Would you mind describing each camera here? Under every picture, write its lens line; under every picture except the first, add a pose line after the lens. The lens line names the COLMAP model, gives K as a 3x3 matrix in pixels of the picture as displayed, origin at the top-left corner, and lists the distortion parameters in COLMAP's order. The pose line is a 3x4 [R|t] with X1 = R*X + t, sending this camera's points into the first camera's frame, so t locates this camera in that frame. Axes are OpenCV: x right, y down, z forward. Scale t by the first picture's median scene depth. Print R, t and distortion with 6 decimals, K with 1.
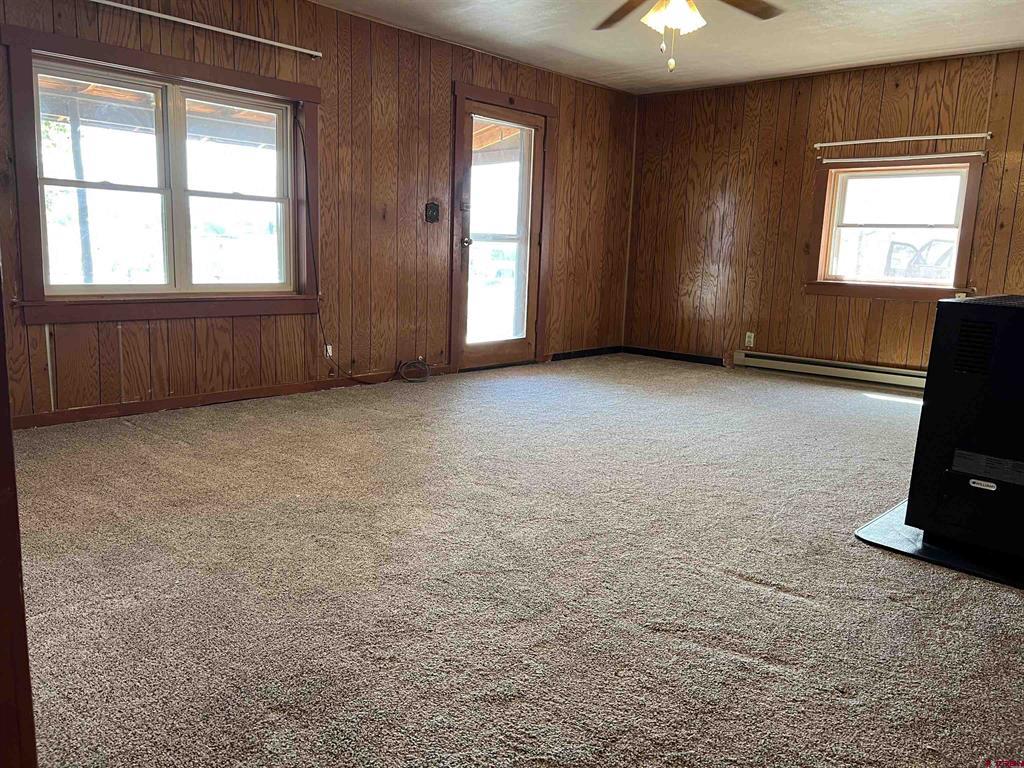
lens RADIAL K [[770.7, 0, 509.1], [0, 770.7, 388.8], [0, 0, 1]] dist [0.035148, -0.026766]
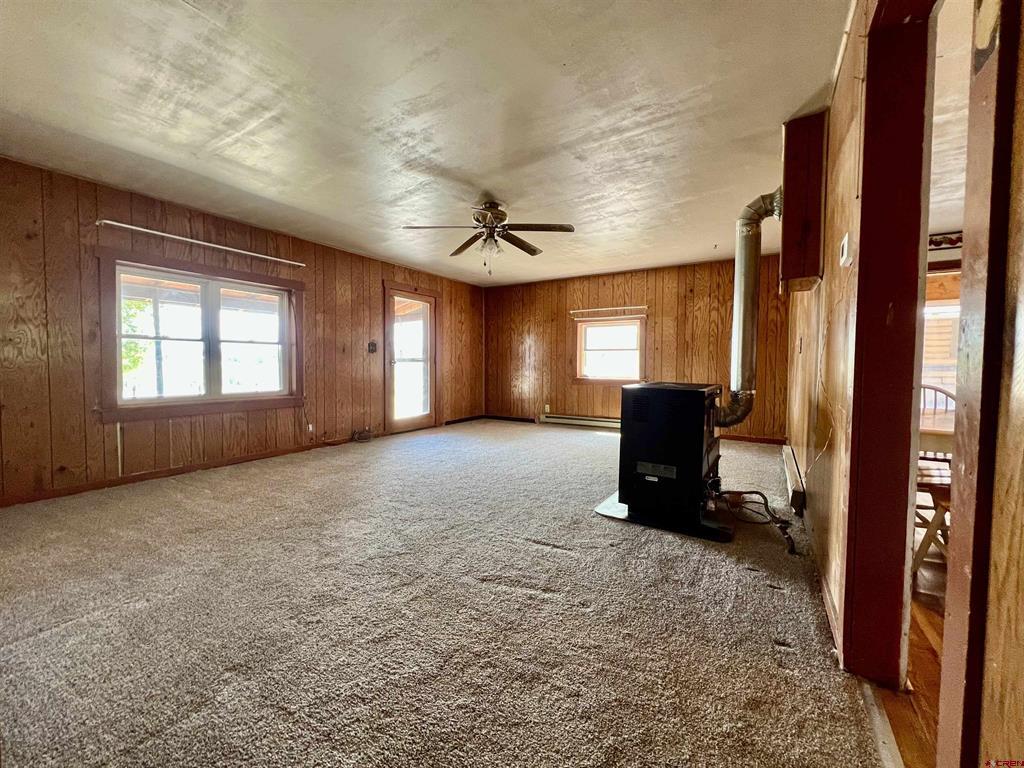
lens RADIAL K [[410.5, 0, 508.5], [0, 410.5, 381.9], [0, 0, 1]] dist [0.001788, 0.000240]
pose [[0.982333, -0.037604, 0.183324, 0.046101], [0.062084, 0.989610, -0.129683, -0.004233], [-0.176543, 0.138774, 0.974461, 0.012732]]
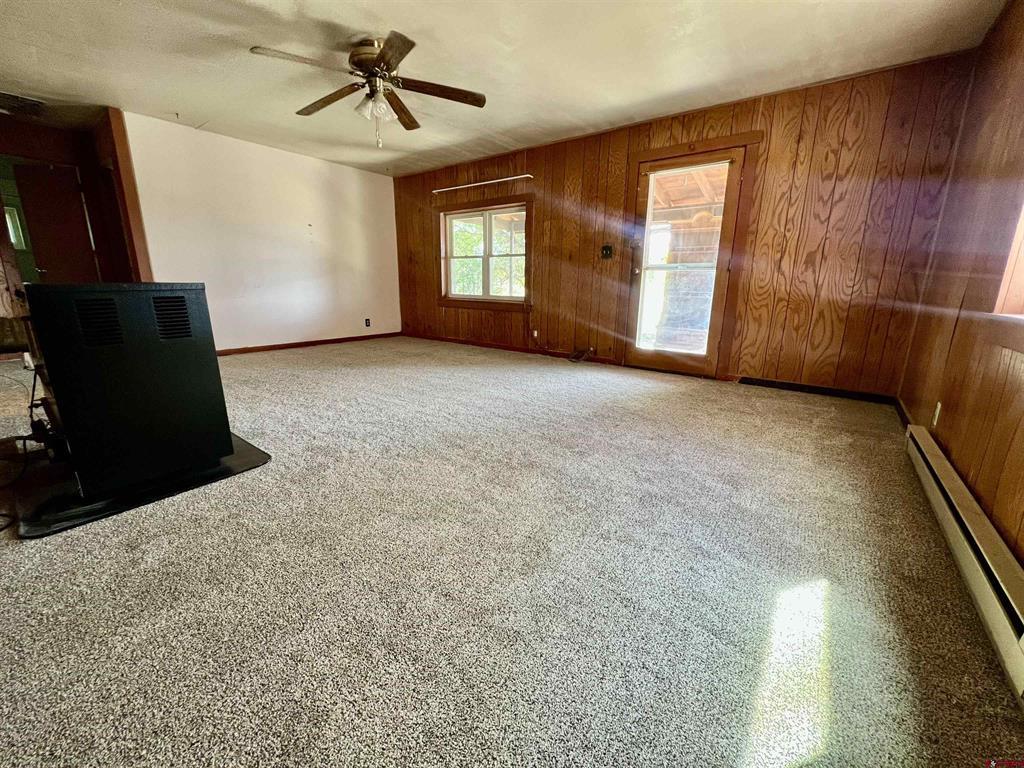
lens RADIAL K [[410.5, 0, 509.8], [0, 410.5, 374.7], [0, 0, 1]] dist [0.001788, 0.000240]
pose [[0.087740, 0.186745, -0.978482, 0.918399], [-0.190873, 0.967222, 0.167481, -0.129595], [0.977686, 0.172071, 0.120508, 1.010219]]
